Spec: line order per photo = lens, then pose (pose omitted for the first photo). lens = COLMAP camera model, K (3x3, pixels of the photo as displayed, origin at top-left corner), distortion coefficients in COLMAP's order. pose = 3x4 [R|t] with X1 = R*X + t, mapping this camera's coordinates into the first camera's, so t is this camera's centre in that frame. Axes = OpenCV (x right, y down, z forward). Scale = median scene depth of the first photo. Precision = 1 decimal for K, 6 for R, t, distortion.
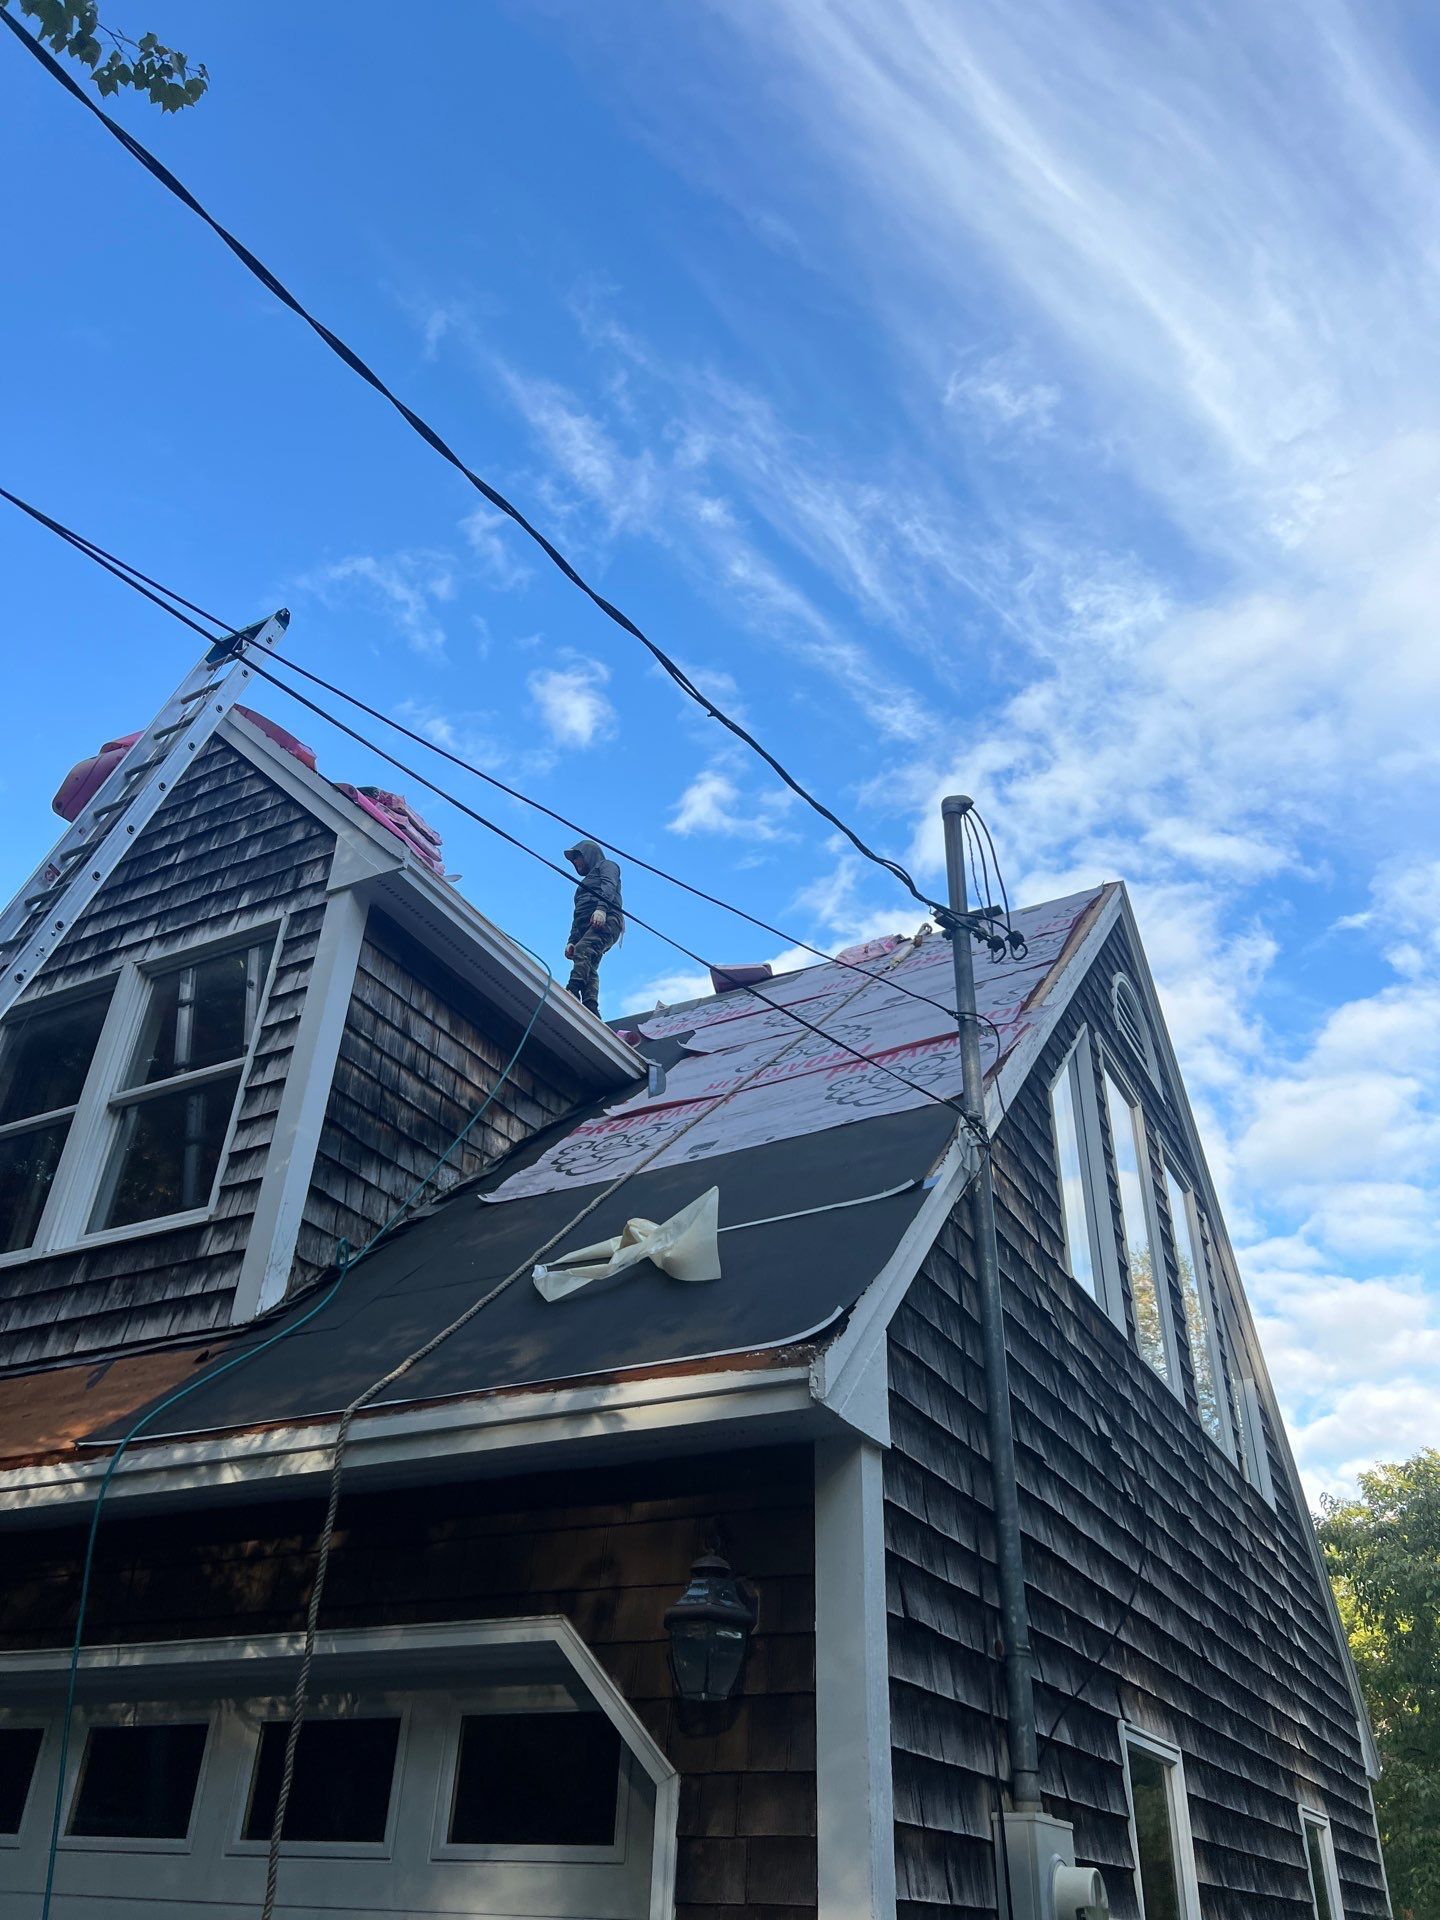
lens RADIAL K [[1436.7, 0, 720.0], [0, 1436.7, 960.0], [0, 0, 1]] dist [0.062587, -0.090127]
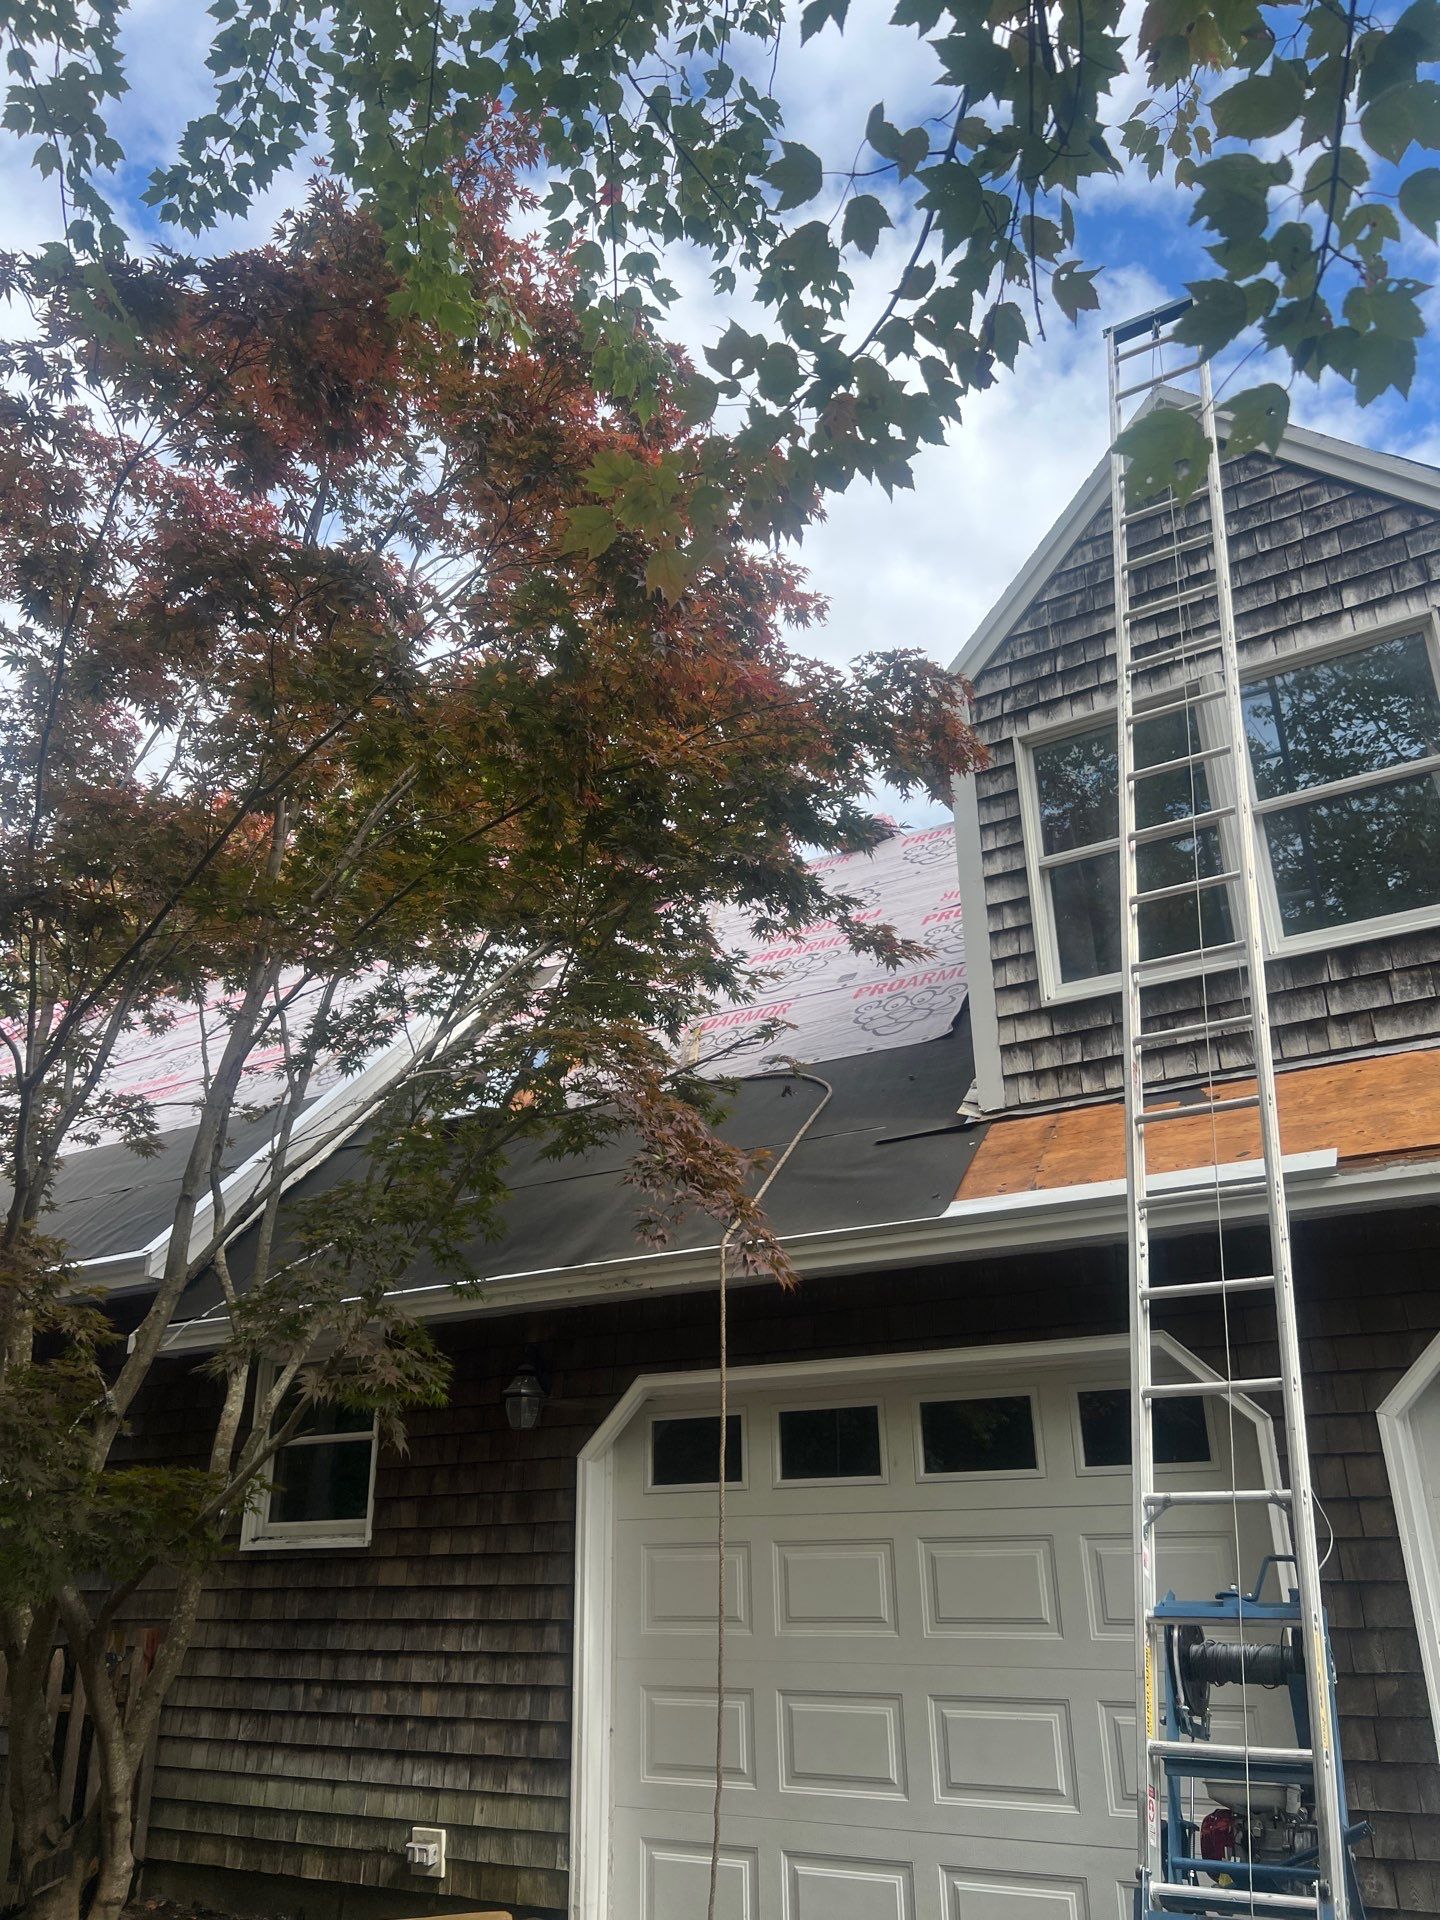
lens RADIAL K [[1436.7, 0, 720.0], [0, 1436.7, 960.0], [0, 0, 1]] dist [0.062587, -0.090127]
pose [[0.995539, -0.073176, -0.059567, -0.821339], [0.083687, 0.976376, 0.199213, -0.039128], [0.043582, -0.203309, 0.978144, -0.048915]]
